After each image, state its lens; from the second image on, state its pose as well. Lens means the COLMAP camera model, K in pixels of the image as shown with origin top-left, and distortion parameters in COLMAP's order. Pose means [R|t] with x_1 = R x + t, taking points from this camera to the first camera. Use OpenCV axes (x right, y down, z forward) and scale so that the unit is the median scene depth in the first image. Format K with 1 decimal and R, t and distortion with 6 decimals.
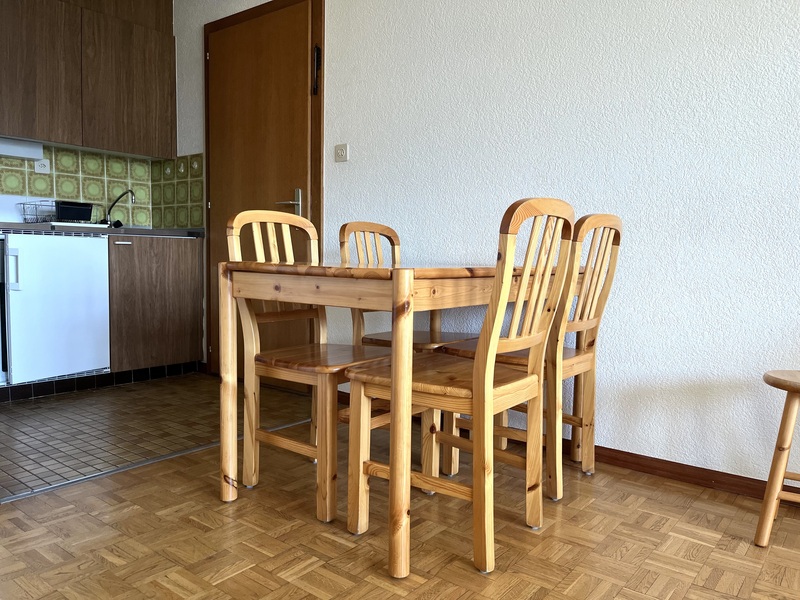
lens RADIAL K [[595.0, 0, 400.0], [0, 595.0, 300.0], [0, 0, 1]] dist [0.046926, -0.086565]
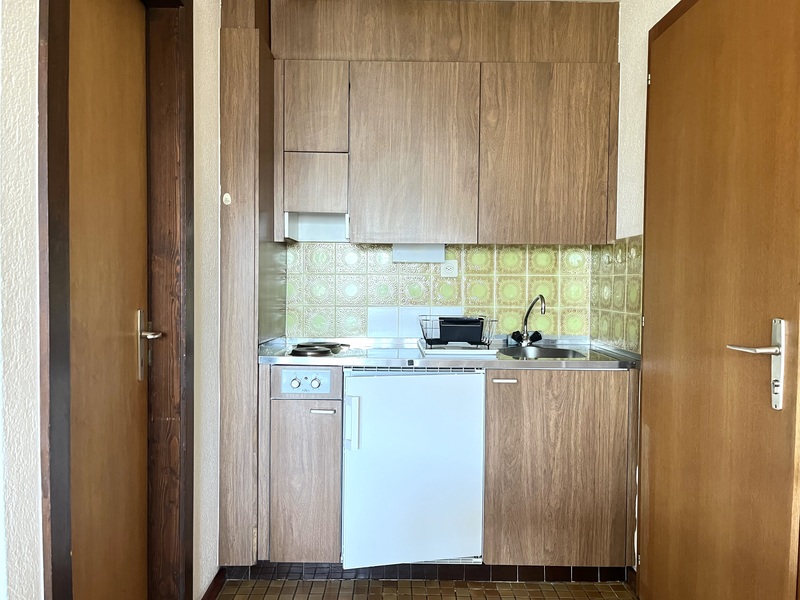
lens RADIAL K [[595.0, 0, 400.0], [0, 595.0, 300.0], [0, 0, 1]] dist [0.046926, -0.086565]
pose [[0.621348, 0.009682, -0.783475, 0.002185], [-0.056563, 0.997869, -0.032527, -0.147270], [0.781491, 0.064526, 0.620571, 0.433004]]
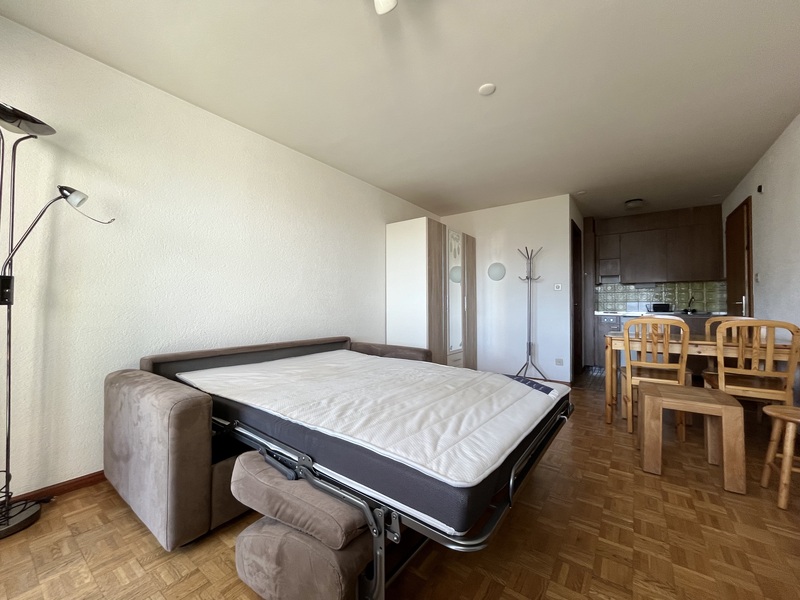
lens RADIAL K [[321.4, 0, 400.0], [0, 321.4, 300.0], [0, 0, 1]] dist [0.000812, 0.000056]
pose [[0.015145, -0.037026, -0.999200, 0.800650], [-0.074753, 0.996476, -0.038059, -0.036902], [0.997087, 0.075270, 0.012324, -0.155941]]
